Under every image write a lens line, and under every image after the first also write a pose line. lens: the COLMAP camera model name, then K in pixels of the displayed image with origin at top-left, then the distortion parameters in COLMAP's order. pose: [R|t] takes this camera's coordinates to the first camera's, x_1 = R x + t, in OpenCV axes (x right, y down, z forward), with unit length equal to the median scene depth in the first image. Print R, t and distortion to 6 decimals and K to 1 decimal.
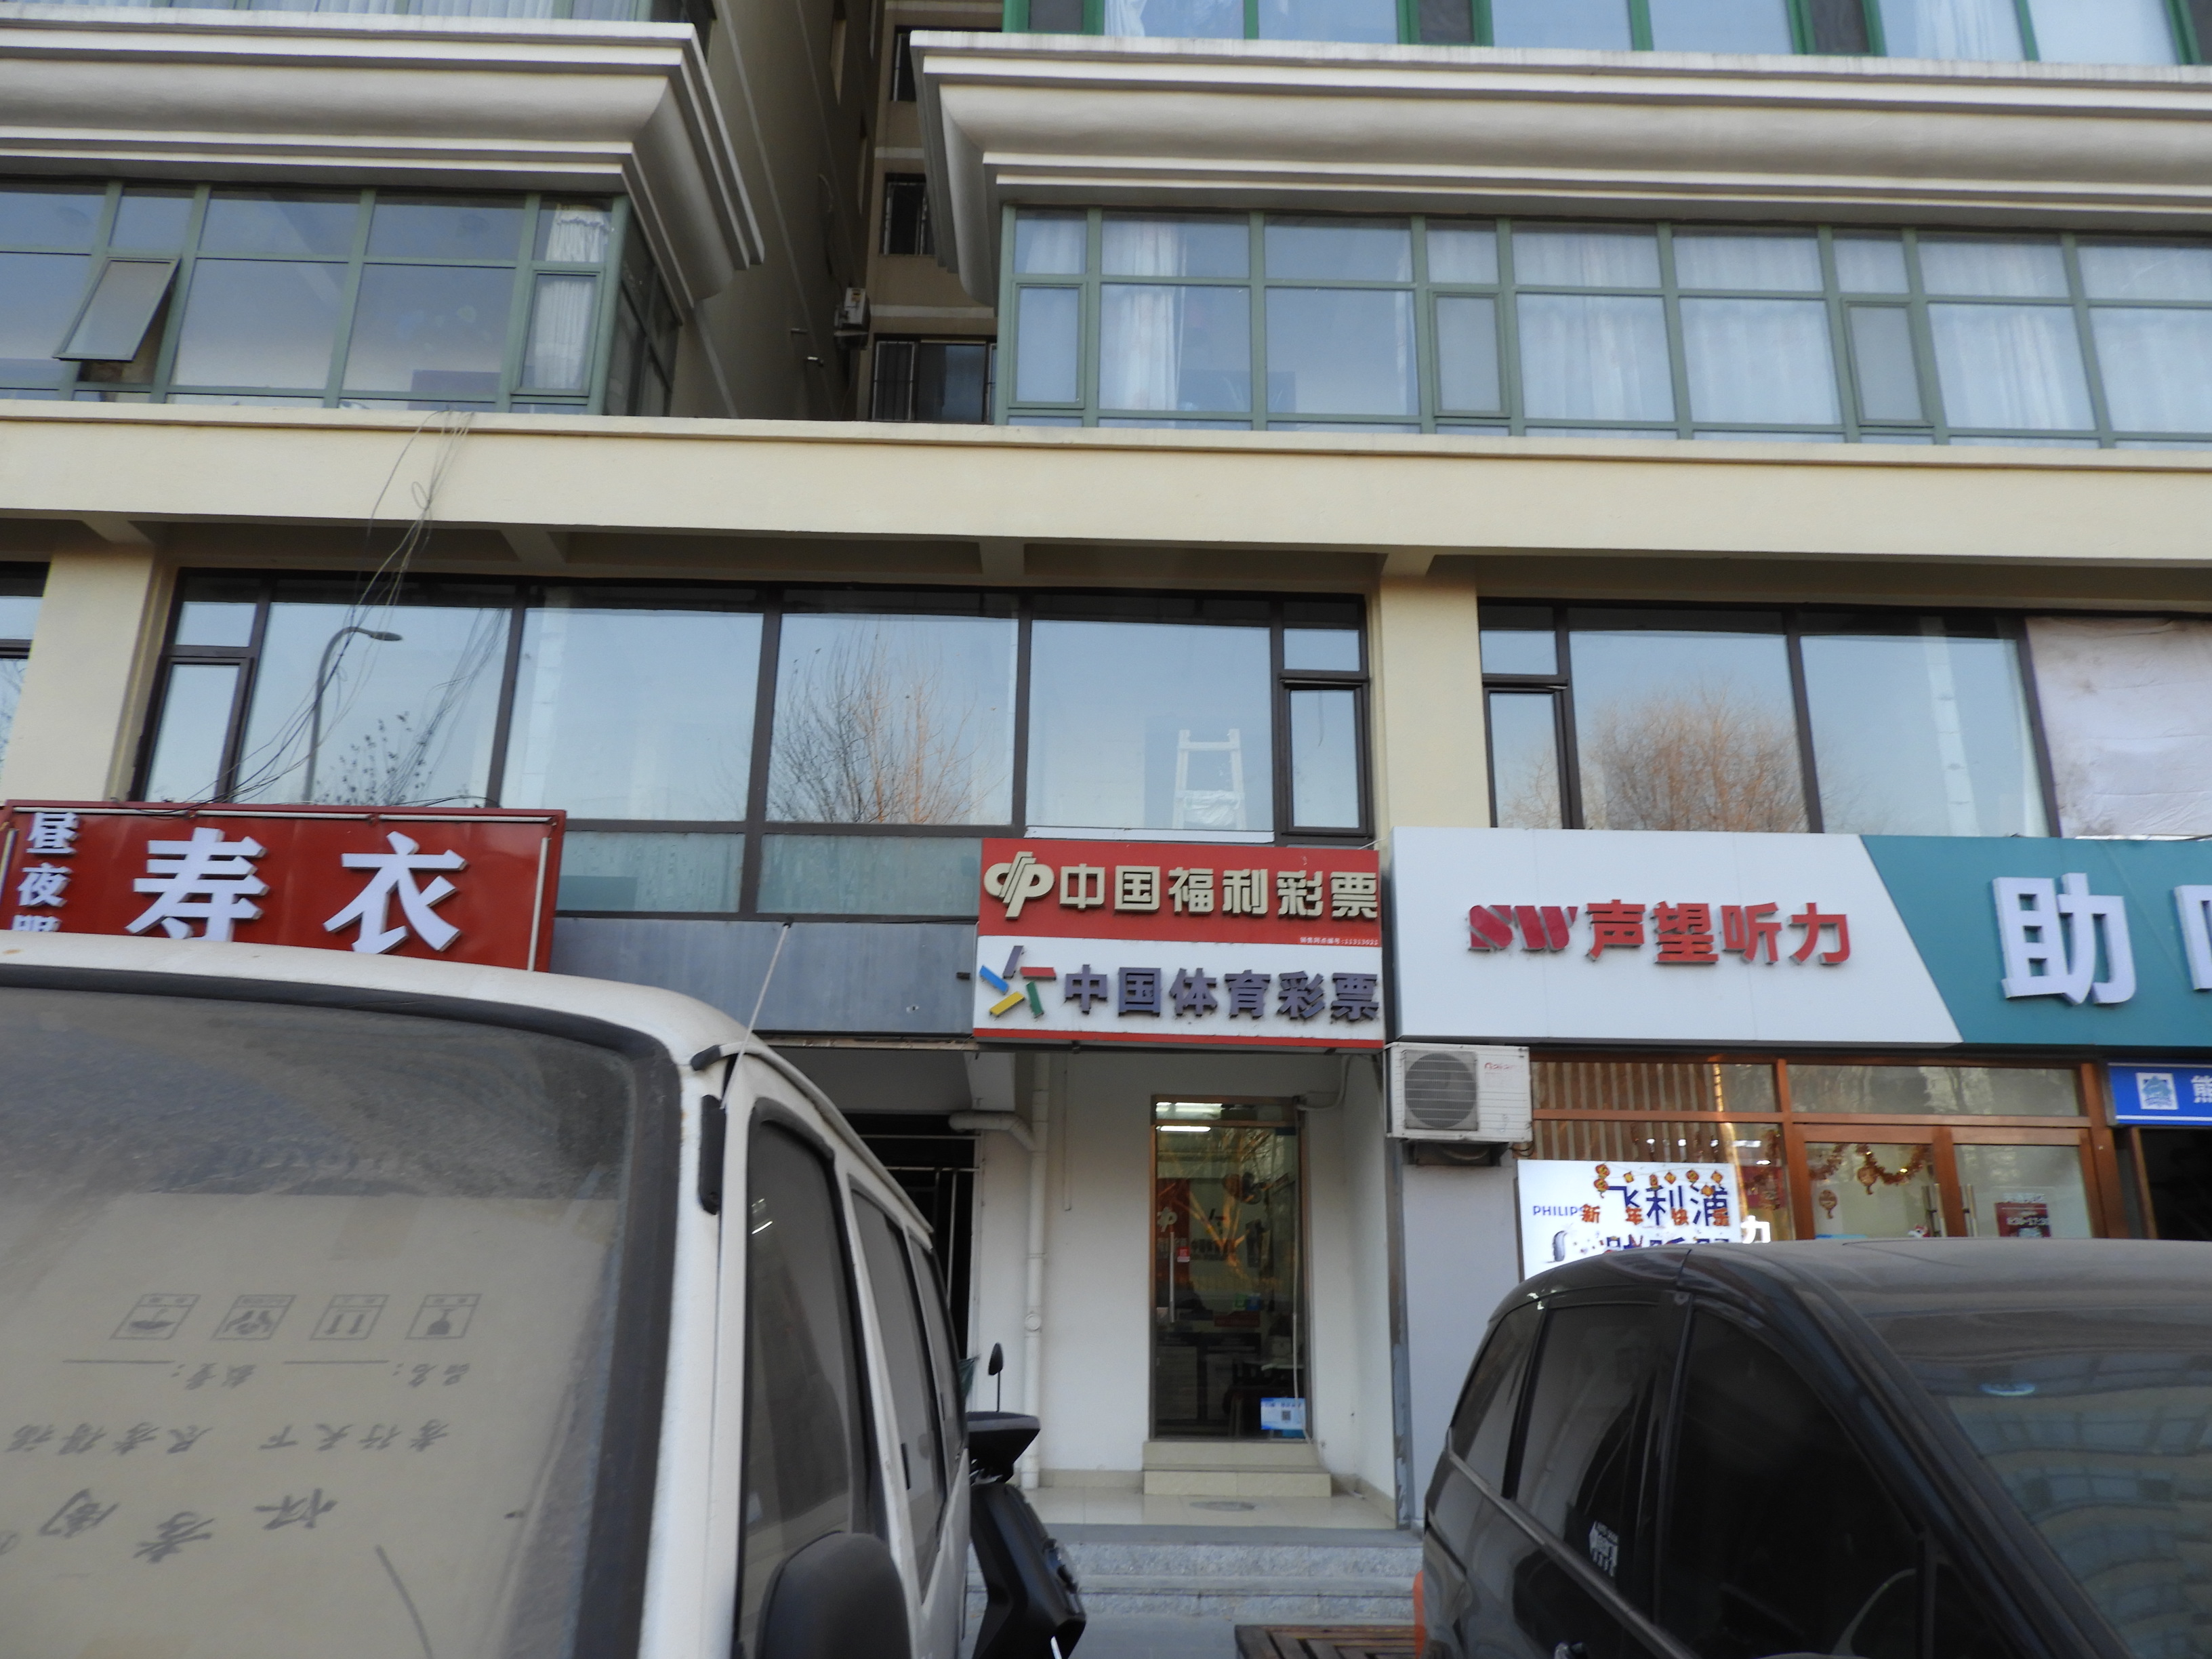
lens RADIAL K [[1588.7, 0, 1109.1], [0, 1588.7, 810.3], [0, 0, 1]] dist [0.003945, -0.002014]
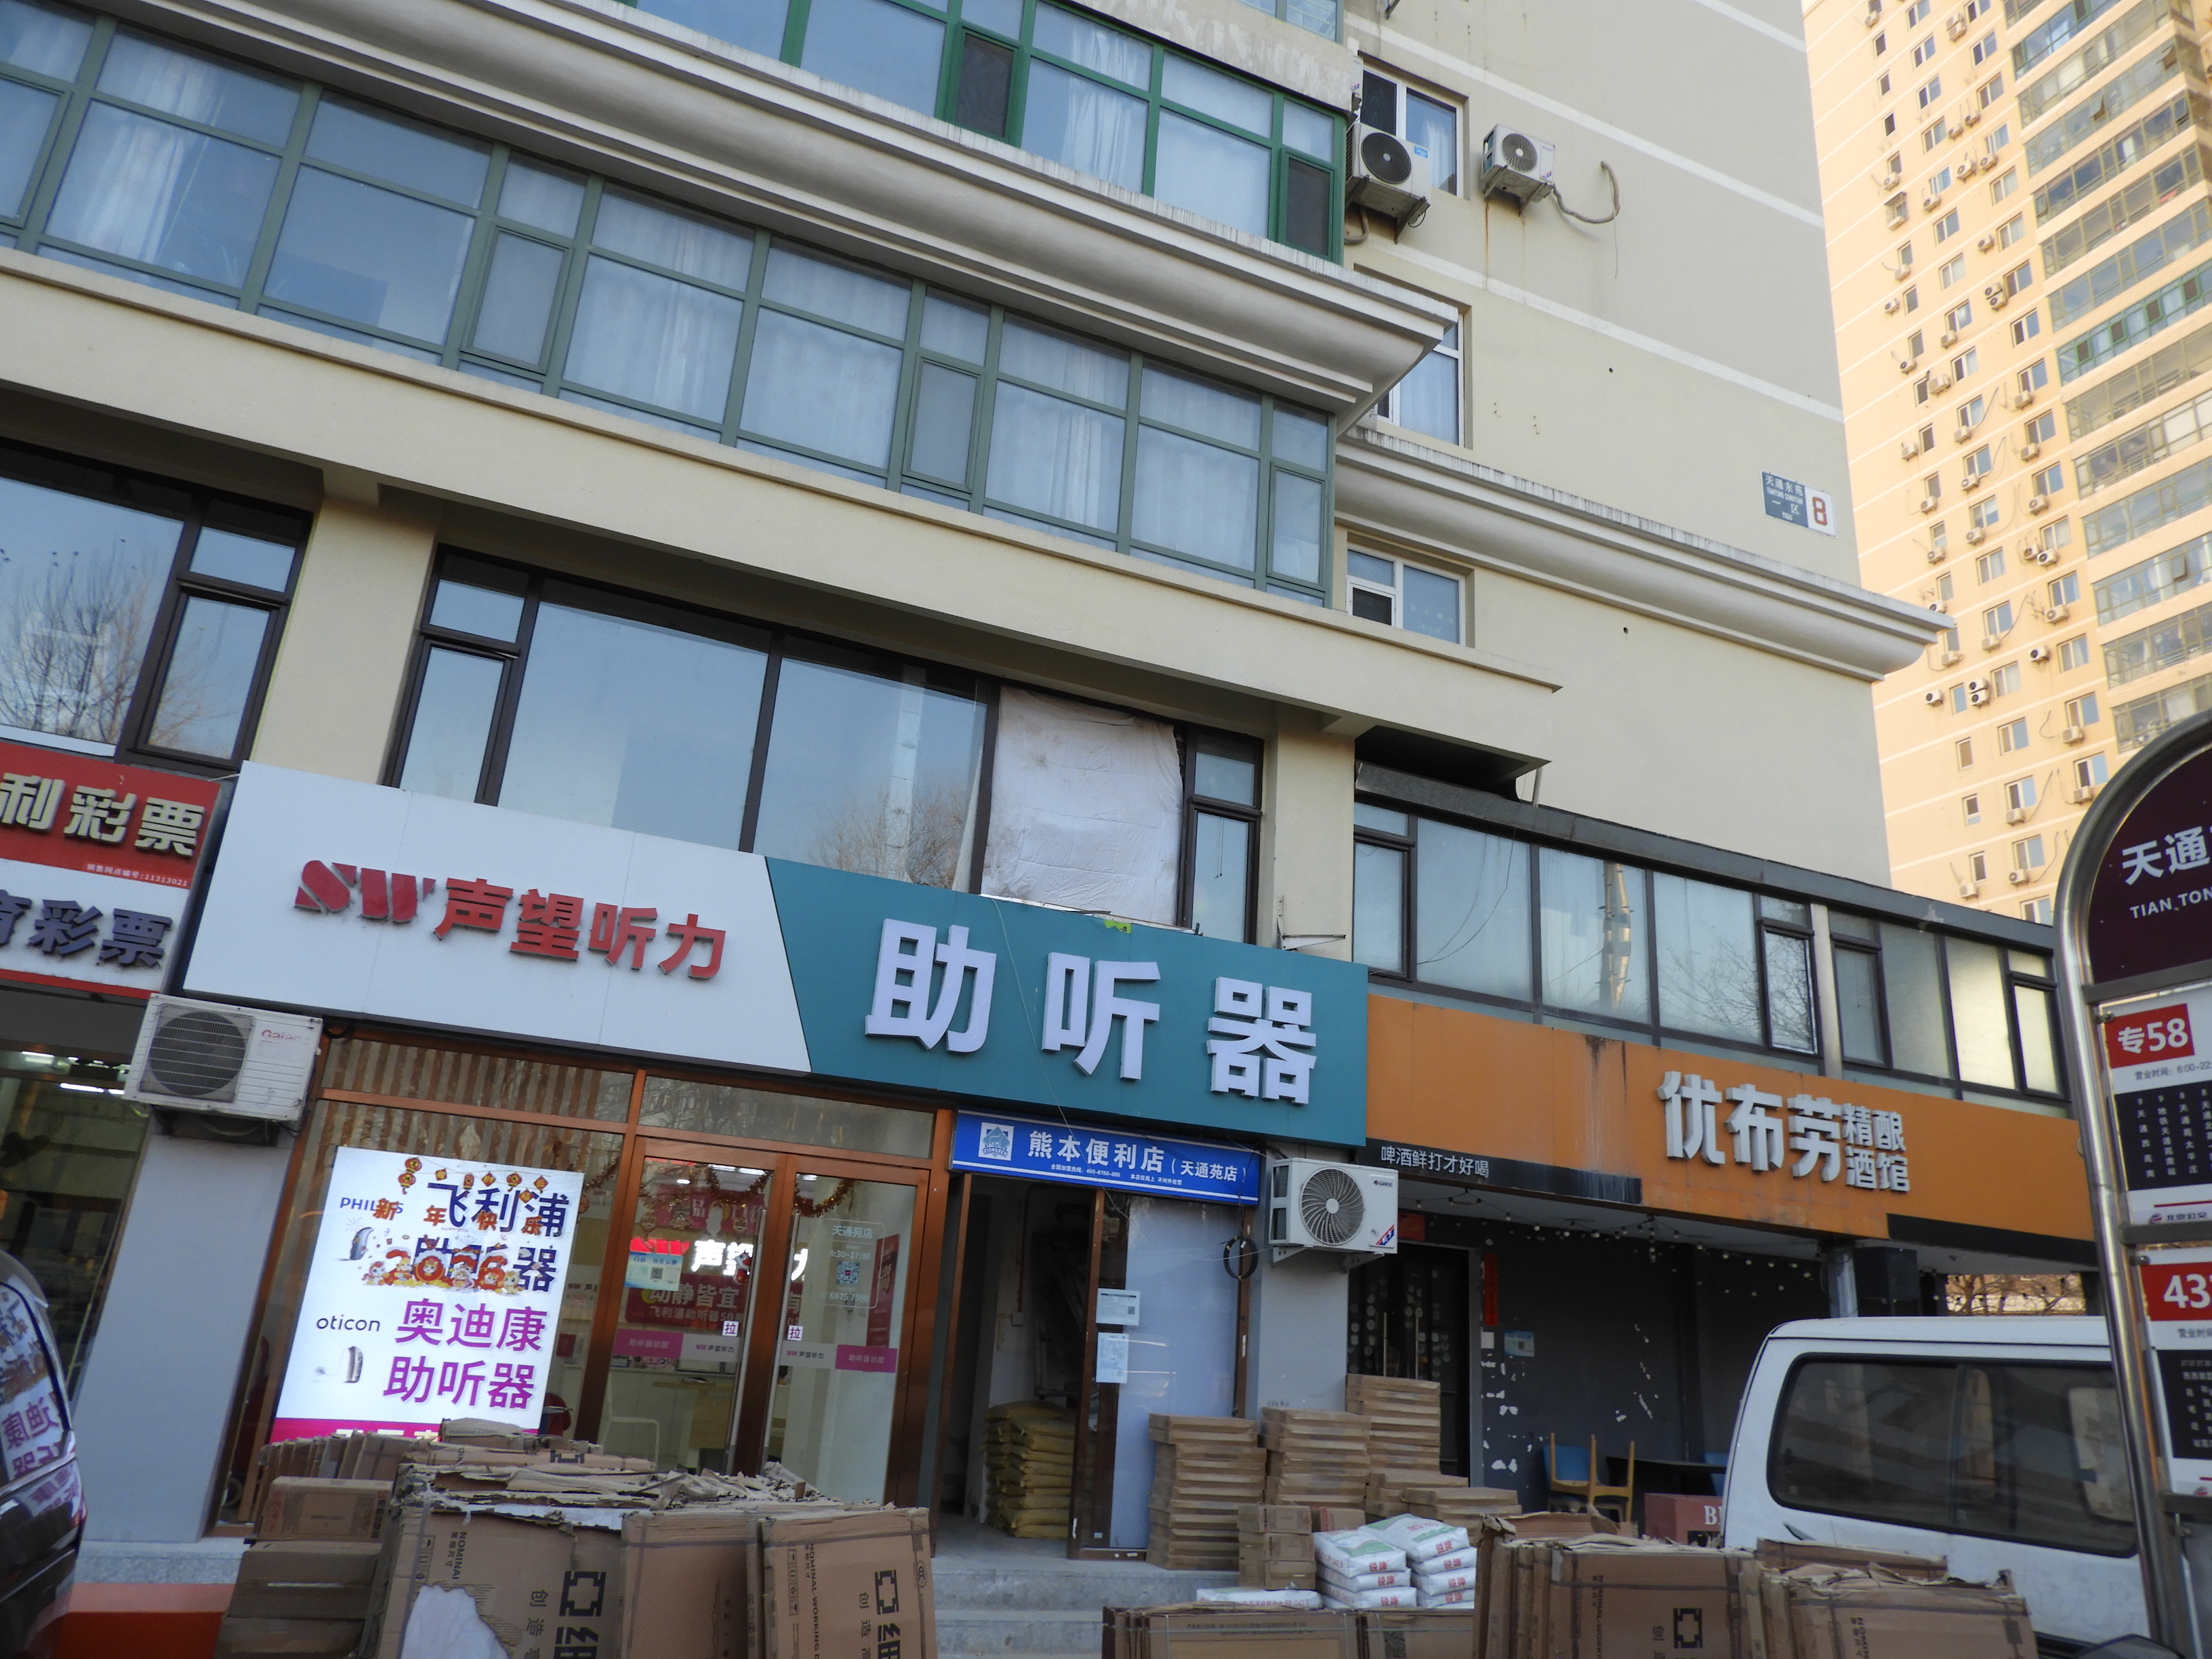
lens RADIAL K [[1551.6, 0, 1108.9], [0, 1551.6, 834.1], [0, 0, 1]] dist [0.003550, -0.004824]
pose [[0.925835, 0.170760, 0.337150, 0.344866], [-0.166483, 0.985158, -0.041792, 0.006492], [-0.339283, -0.017437, 0.940523, 0.012310]]
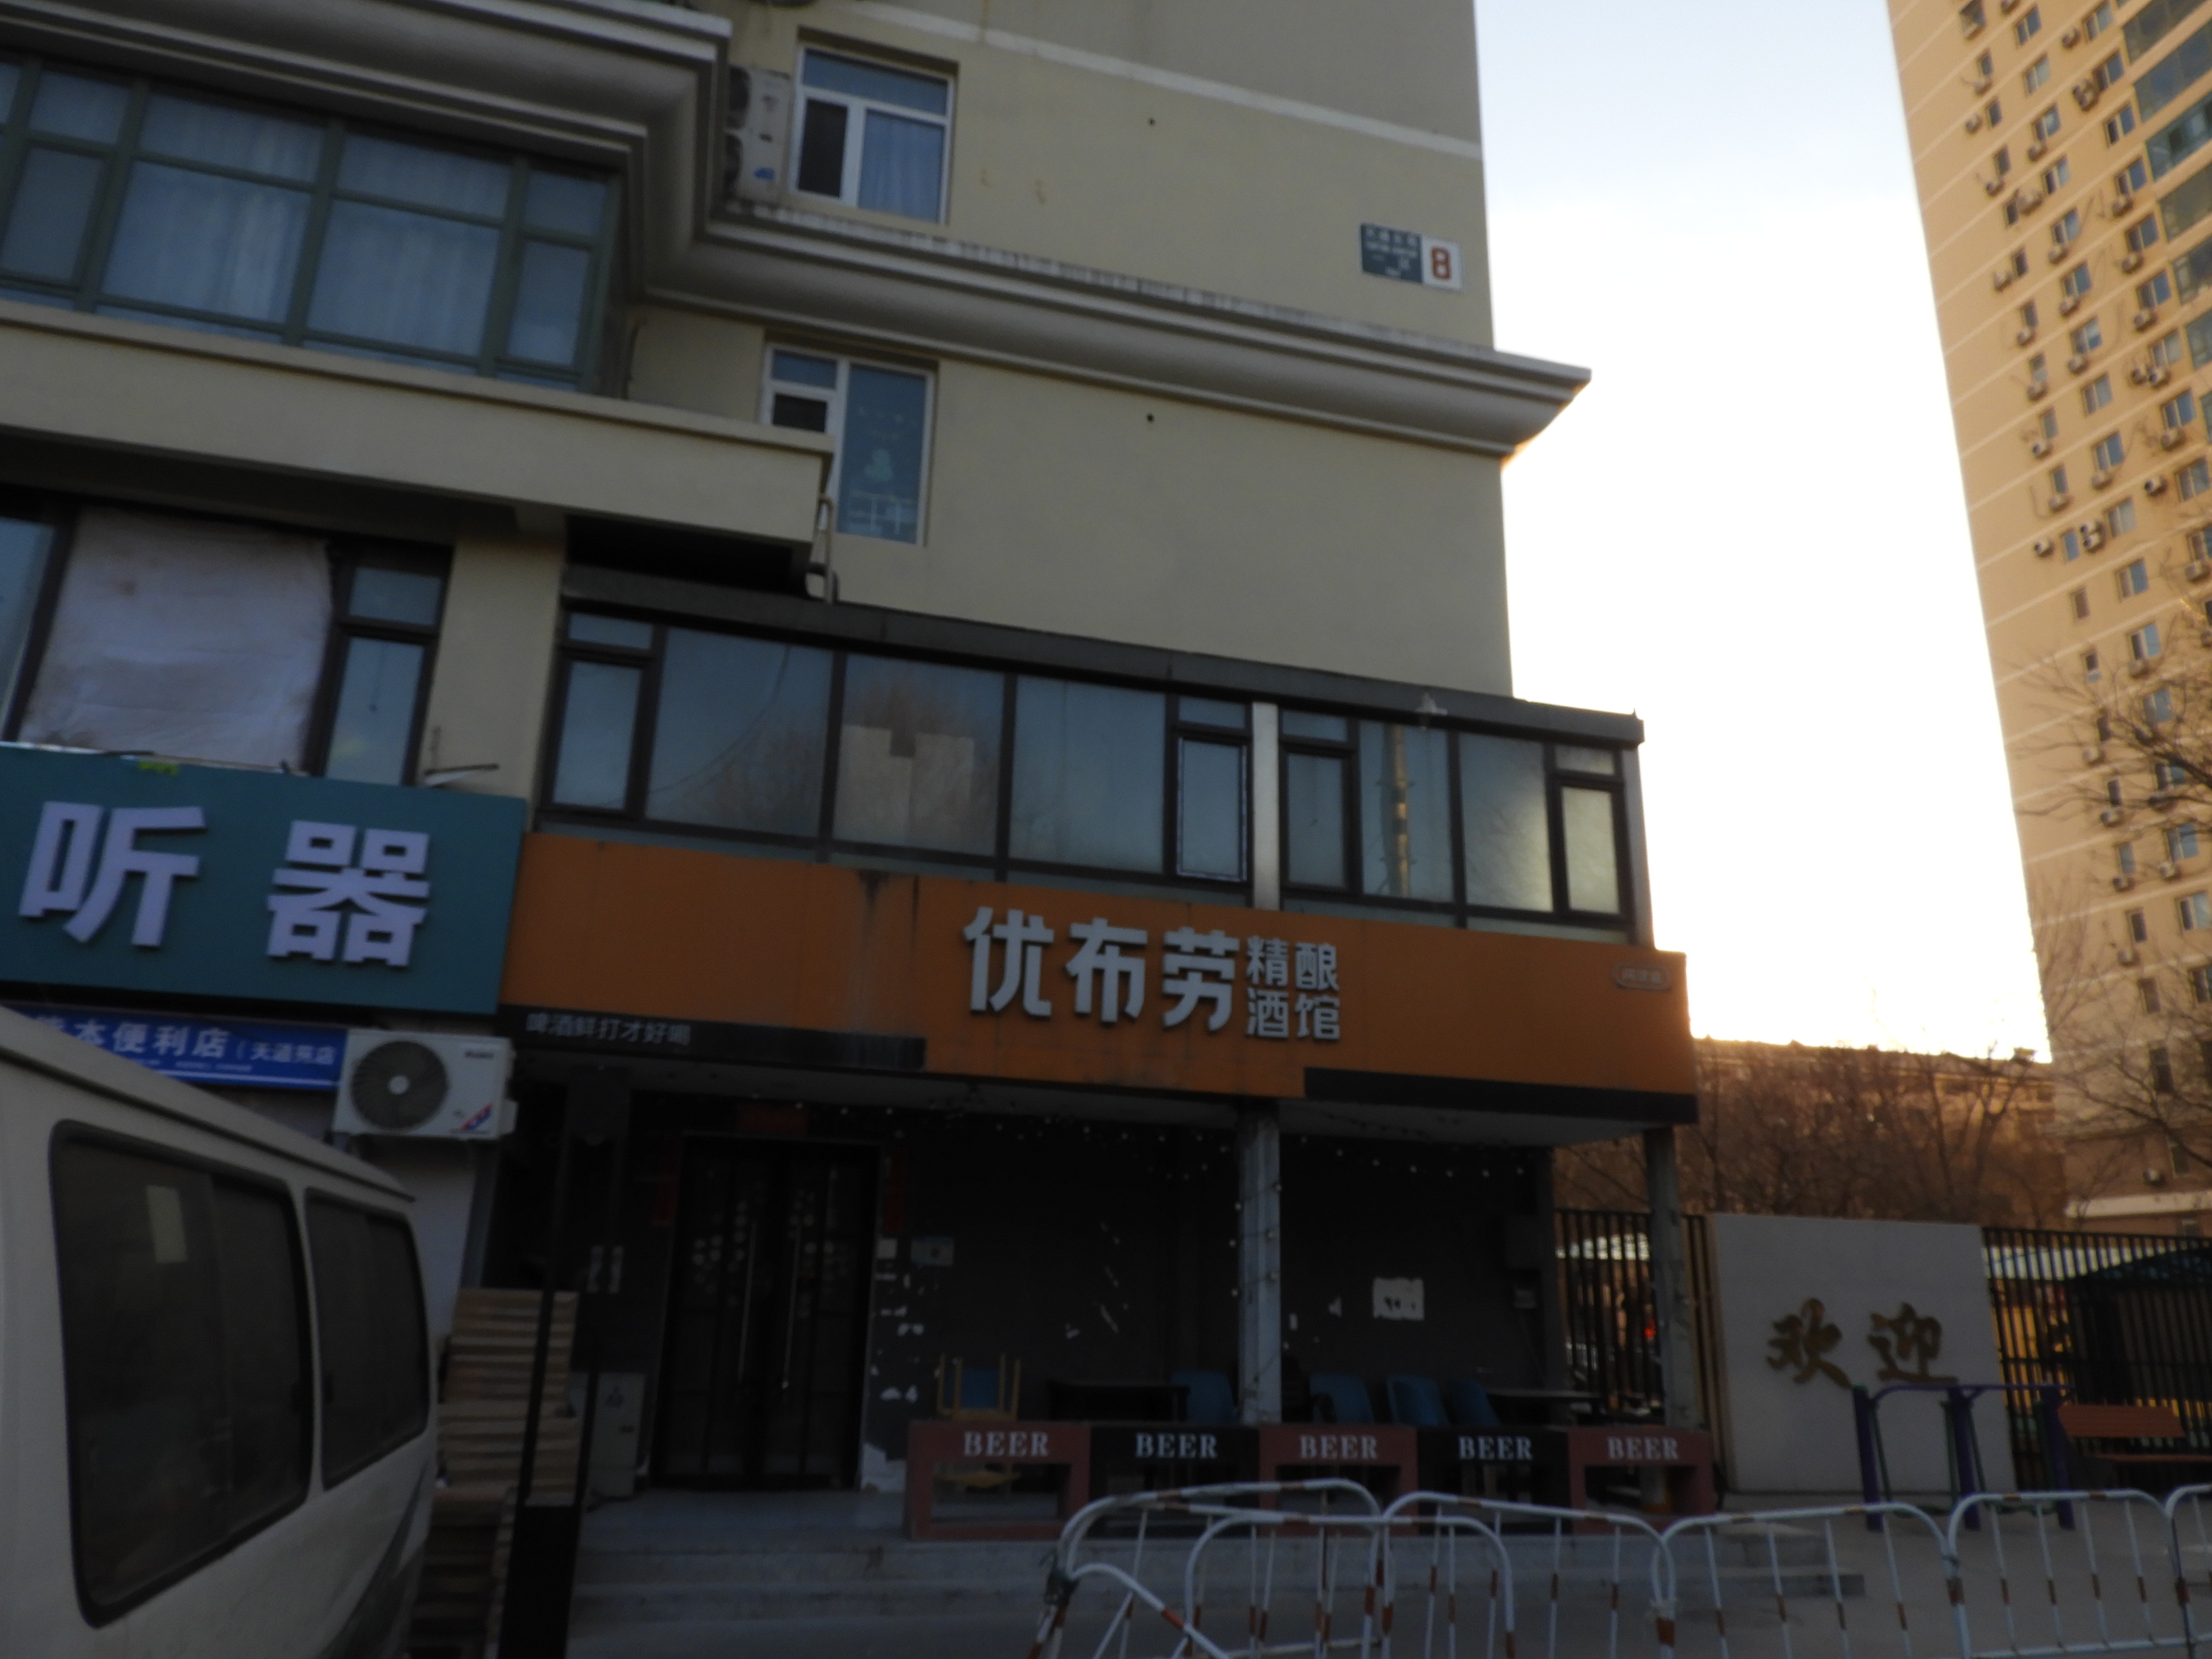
lens RADIAL K [[1546.1, 0, 1106.0], [0, 1546.1, 829.5], [0, 0, 1]] dist [0.002465, -0.004018]
pose [[0.970302, 0.088460, 0.225140, 0.743745], [-0.089504, 0.995971, -0.005585, 0.010949], [-0.224727, -0.014732, 0.974310, 0.019122]]
